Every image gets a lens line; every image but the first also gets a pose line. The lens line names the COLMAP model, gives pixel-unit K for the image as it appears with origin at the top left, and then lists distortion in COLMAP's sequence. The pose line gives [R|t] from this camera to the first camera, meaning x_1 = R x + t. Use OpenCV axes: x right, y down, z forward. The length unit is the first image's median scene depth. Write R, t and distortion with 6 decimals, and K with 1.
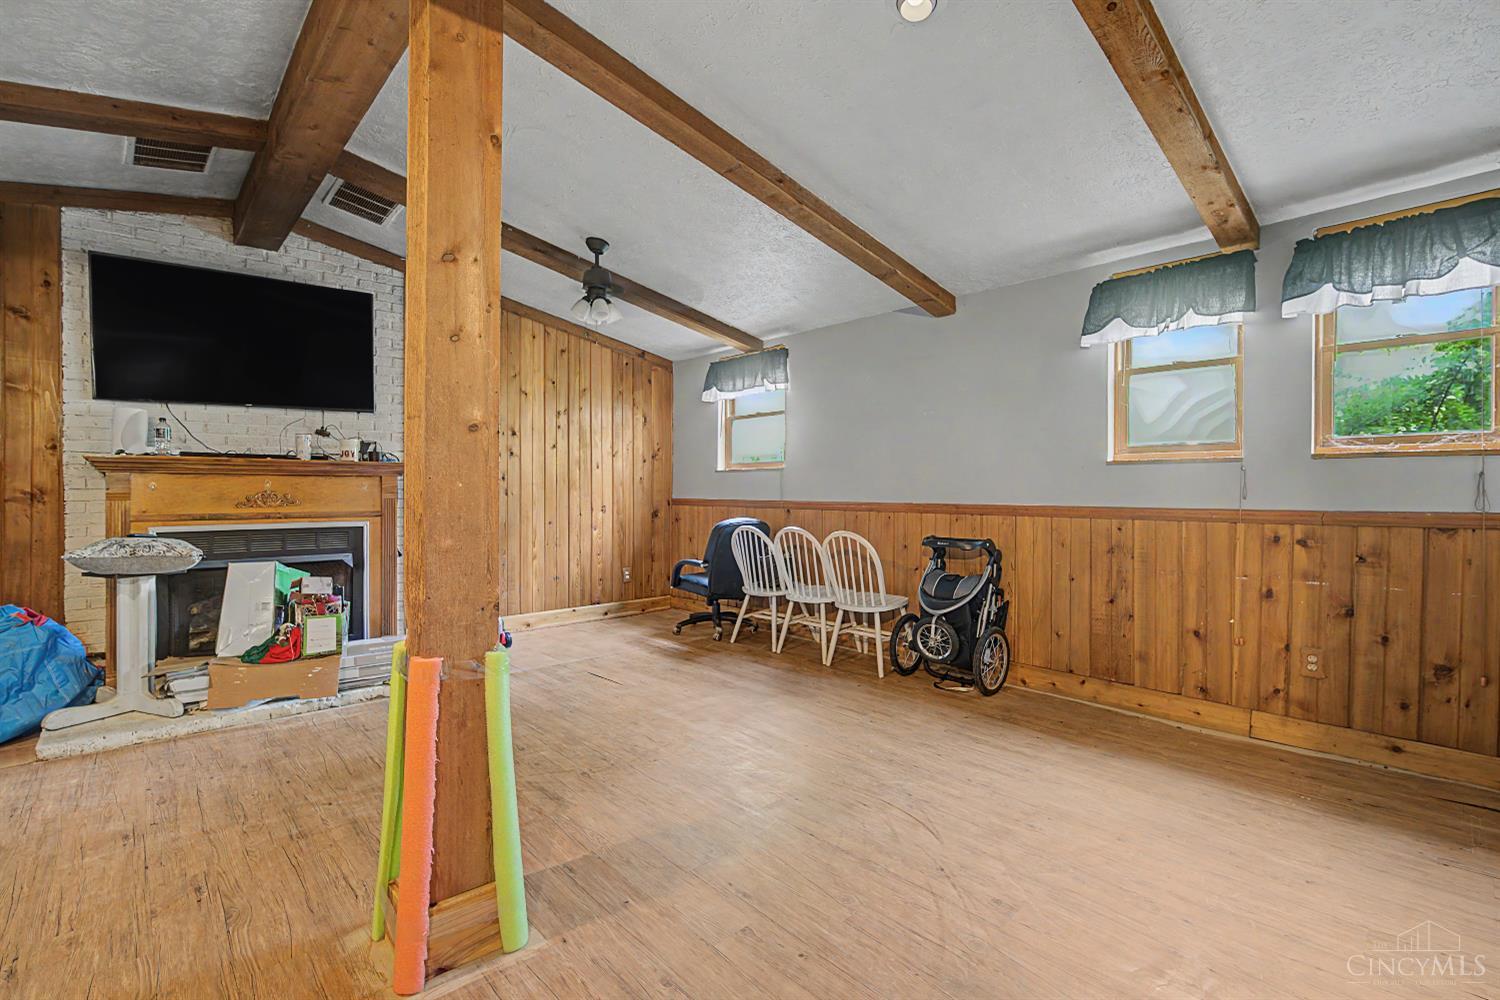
lens RADIAL K [[683.5, 0, 752.0], [0, 683.5, 473.4], [0, 0, 1]] dist [-0.004025, 0.000181]
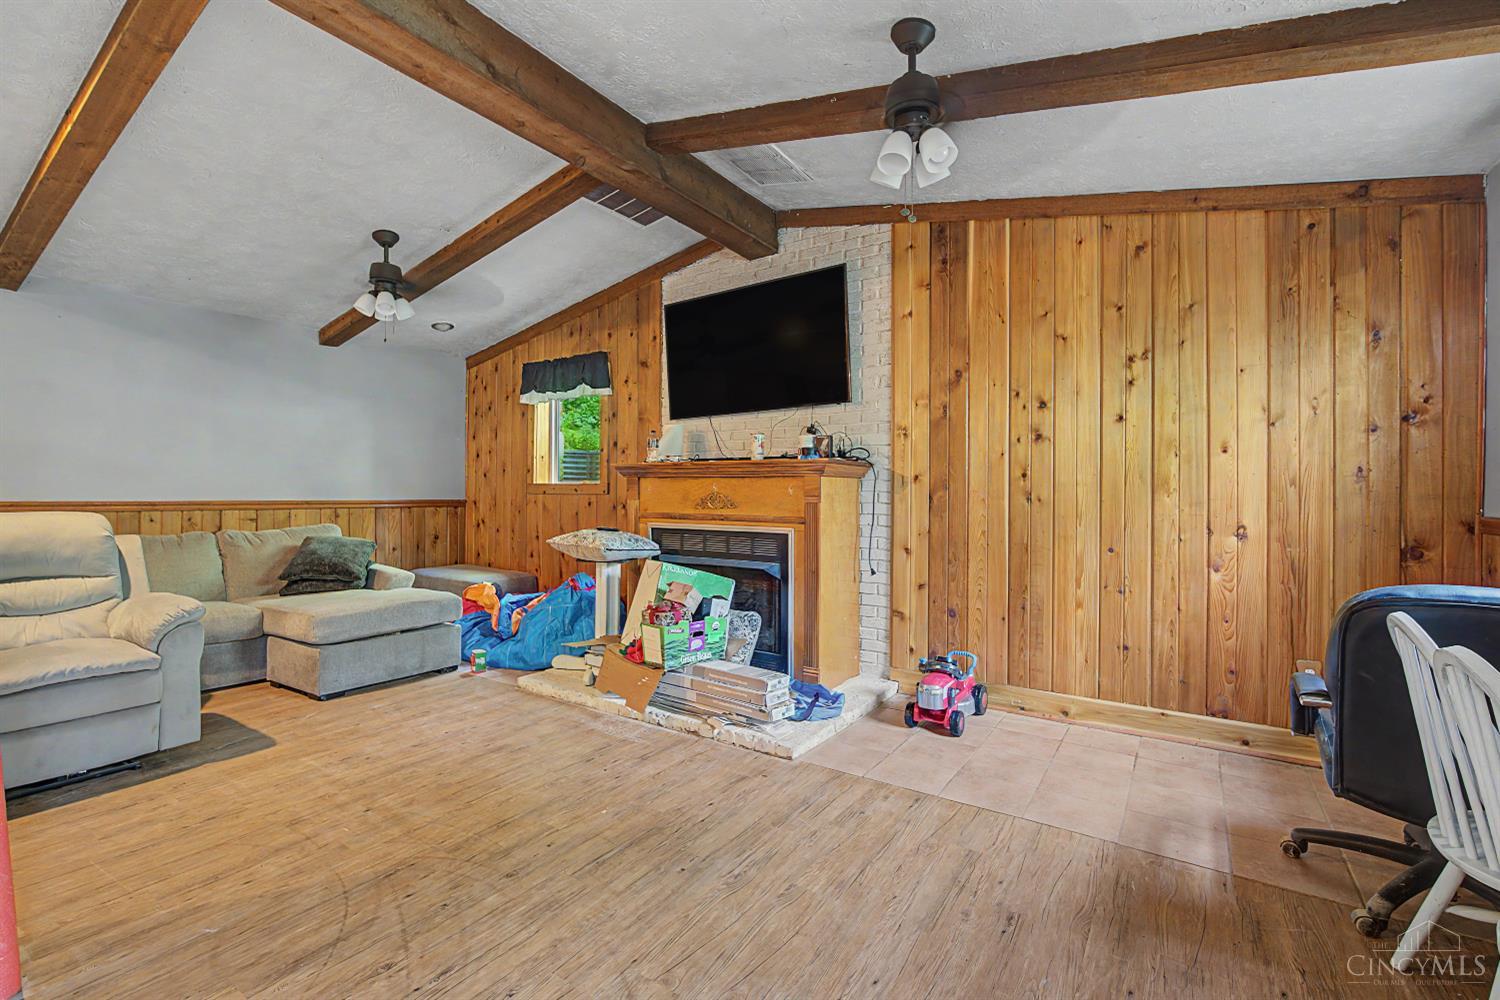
lens RADIAL K [[667.4, 0, 743.9], [0, 667.4, 486.2], [0, 0, 1]] dist [-0.010292, 0.000824]
pose [[0.227362, -0.008031, -0.973777, 0.241742], [0.017915, 0.999831, -0.004063, 0.018715], [0.973646, -0.016521, 0.227467, 0.734381]]
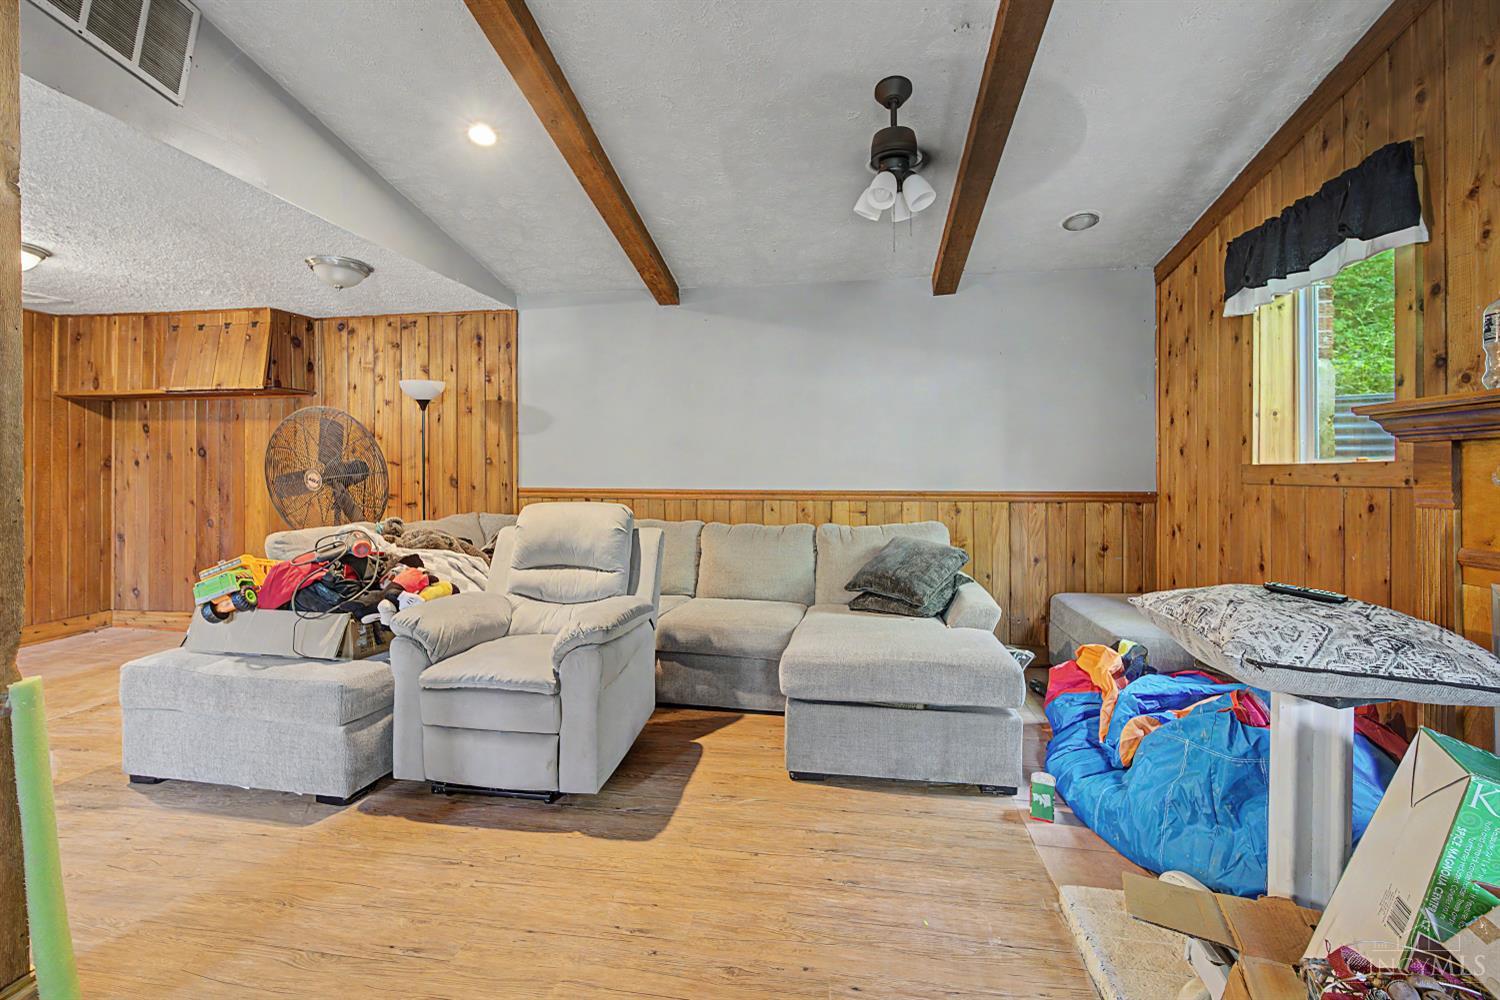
lens RADIAL K [[664.3, 0, 755.8], [0, 664.3, 473.9], [0, 0, 1]] dist [-0.002591, -0.000068]
pose [[-0.788213, -0.000027, -0.615403, -0.278167], [0.015386, 0.999687, -0.019750, 0.016302], [0.615210, -0.025036, -0.787965, 0.848598]]
